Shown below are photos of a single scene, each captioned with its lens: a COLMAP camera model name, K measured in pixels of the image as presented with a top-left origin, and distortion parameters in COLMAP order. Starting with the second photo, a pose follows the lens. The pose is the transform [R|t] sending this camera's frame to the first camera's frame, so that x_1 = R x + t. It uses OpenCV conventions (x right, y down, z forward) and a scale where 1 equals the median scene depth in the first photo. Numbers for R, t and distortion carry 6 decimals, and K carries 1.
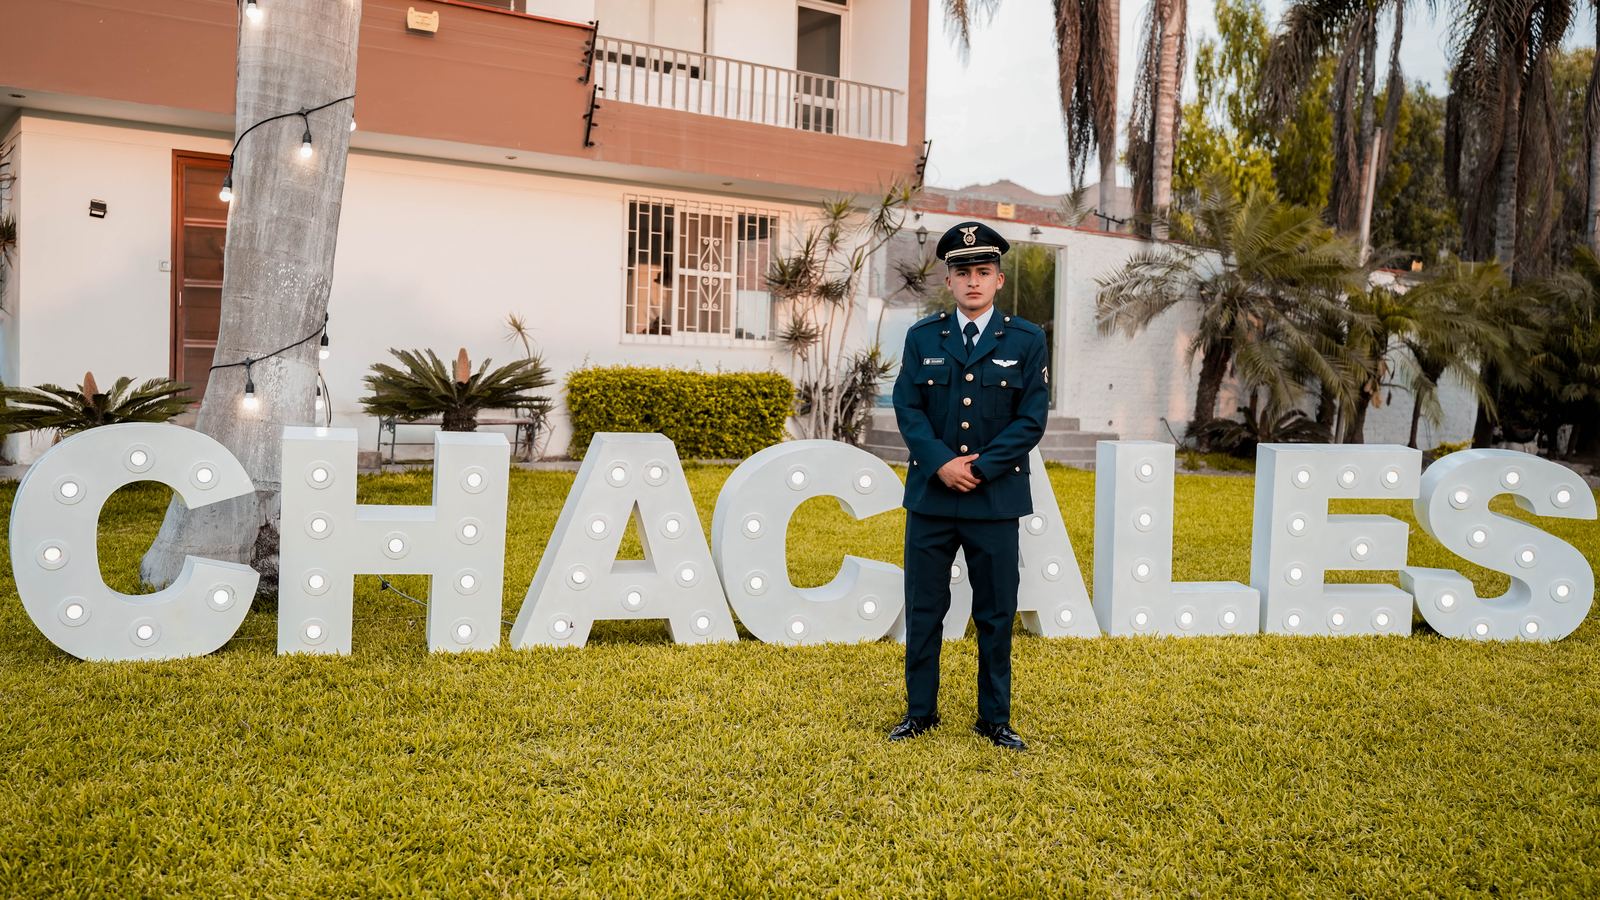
lens RADIAL K [[1407.2, 0, 800.0], [0, 1407.2, 450.0], [0, 0, 1]] dist [-0.056007, 0.001121]
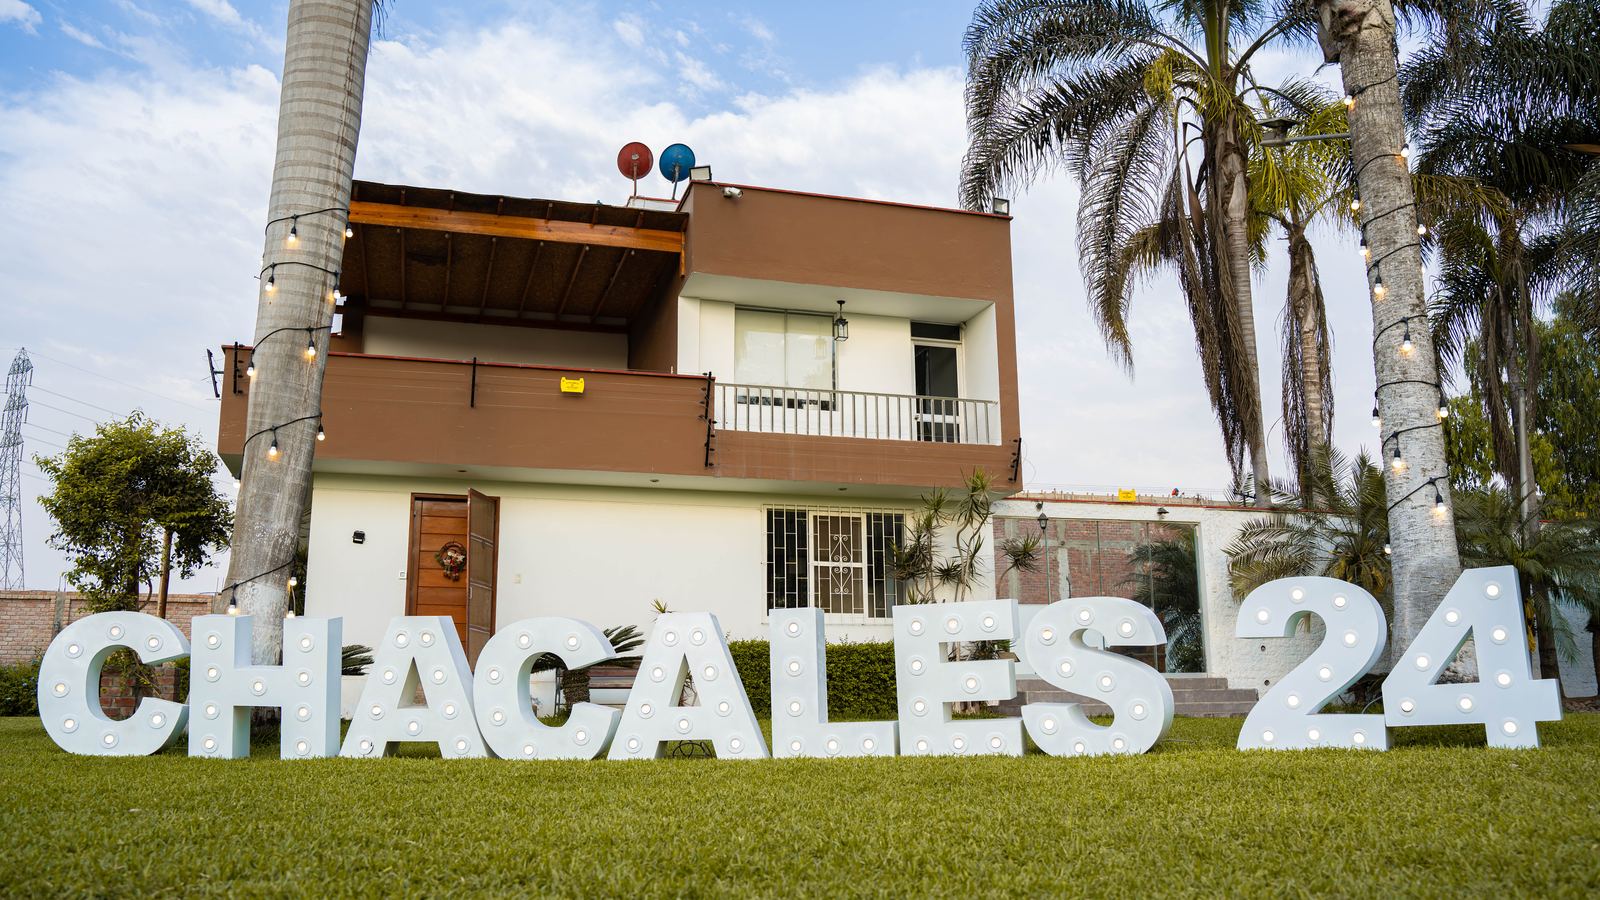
lens RADIAL K [[1296.6, 0, 800.0], [0, 1296.6, 450.0], [0, 0, 1]] dist [-0.070000, 0.014112]
pose [[0.940942, -0.103003, -0.322520, 0.284460], [0.016566, 0.965464, -0.260008, 0.072431], [0.338163, 0.239310, 0.910152, -0.054651]]
